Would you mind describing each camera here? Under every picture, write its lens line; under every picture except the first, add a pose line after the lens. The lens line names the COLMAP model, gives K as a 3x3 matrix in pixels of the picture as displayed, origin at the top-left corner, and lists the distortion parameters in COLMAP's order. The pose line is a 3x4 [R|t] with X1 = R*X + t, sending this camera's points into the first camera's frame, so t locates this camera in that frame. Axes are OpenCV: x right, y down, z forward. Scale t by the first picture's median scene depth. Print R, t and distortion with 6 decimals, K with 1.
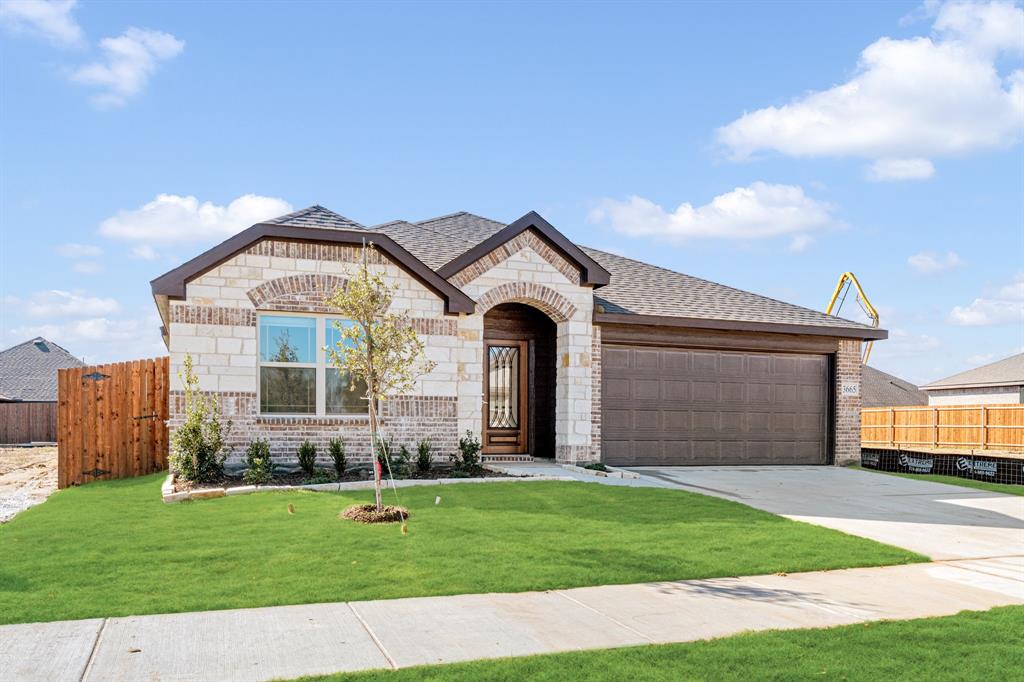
lens RADIAL K [[624.2, 0, 468.1], [0, 624.2, 419.2], [0, 0, 1]] dist [-0.002818, -0.000824]
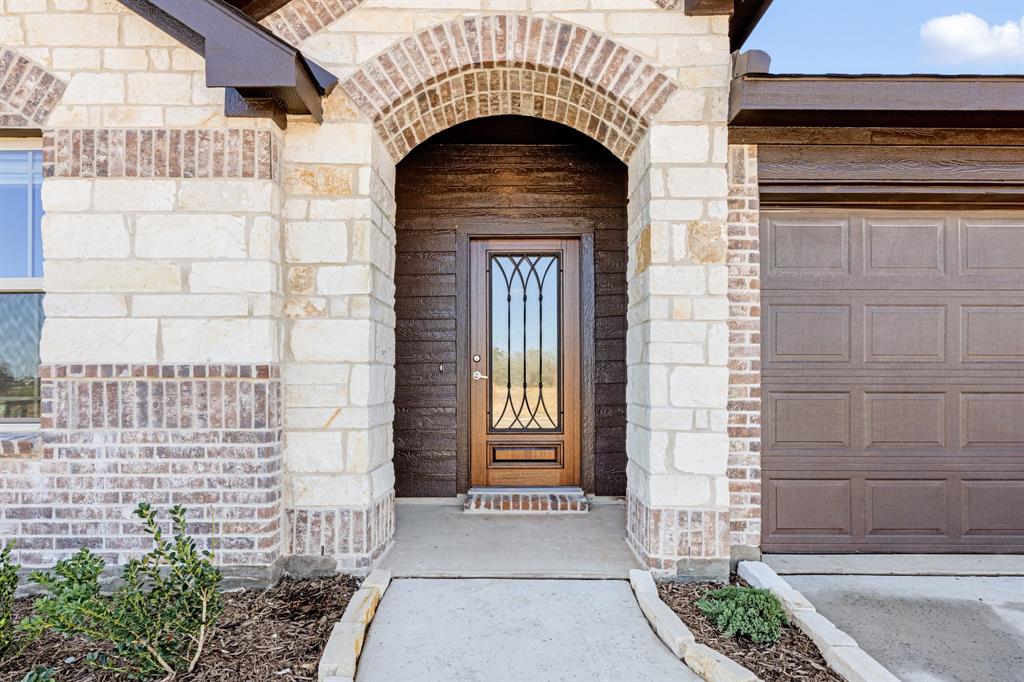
lens RADIAL K [[413.3, 0, 529.6], [0, 413.3, 381.5], [0, 0, 1]] dist [-0.001741, -0.000113]
pose [[0.960901, -0.009330, -0.276734, 0.162803], [0.009848, 0.999951, 0.000483, -0.024955], [0.276716, -0.003189, 0.960947, 0.790761]]
